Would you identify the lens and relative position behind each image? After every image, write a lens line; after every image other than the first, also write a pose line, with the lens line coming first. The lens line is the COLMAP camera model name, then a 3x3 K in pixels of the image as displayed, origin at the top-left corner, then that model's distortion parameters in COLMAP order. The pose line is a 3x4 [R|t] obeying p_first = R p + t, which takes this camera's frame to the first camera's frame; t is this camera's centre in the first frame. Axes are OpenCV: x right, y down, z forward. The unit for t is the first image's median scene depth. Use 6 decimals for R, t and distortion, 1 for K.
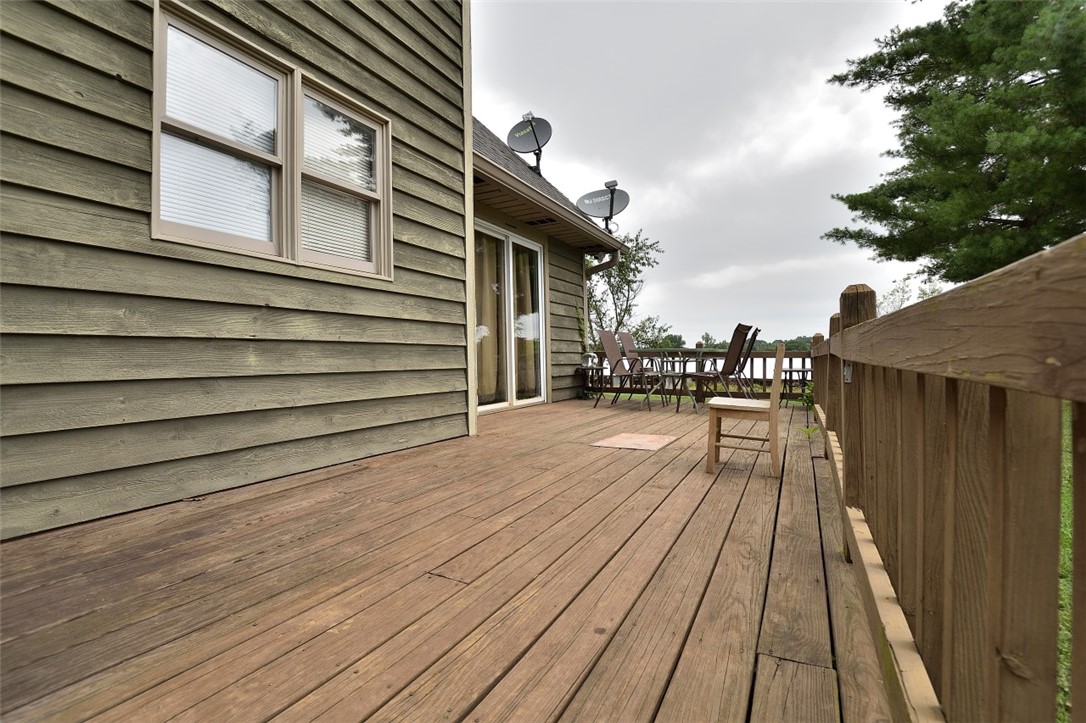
lens RADIAL K [[479.2, 0, 544.8], [0, 479.2, 360.1], [0, 0, 1]] dist [-0.015781, -0.000260]
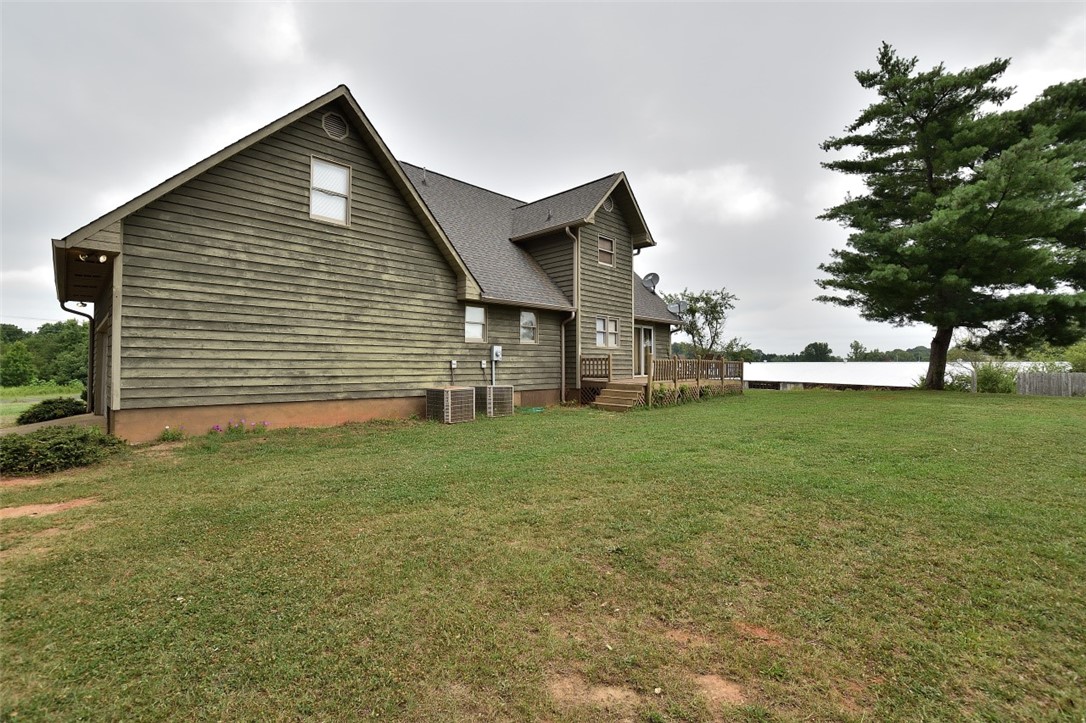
lens RADIAL K [[479.2, 0, 547.4], [0, 479.2, 365.7], [0, 0, 1]] dist [-0.015781, -0.000260]
pose [[0.962526, 0.011142, -0.270959, 0.089020], [-0.011816, 0.999930, -0.000858, 0.013260], [0.270930, 0.004027, 0.962591, -1.094425]]
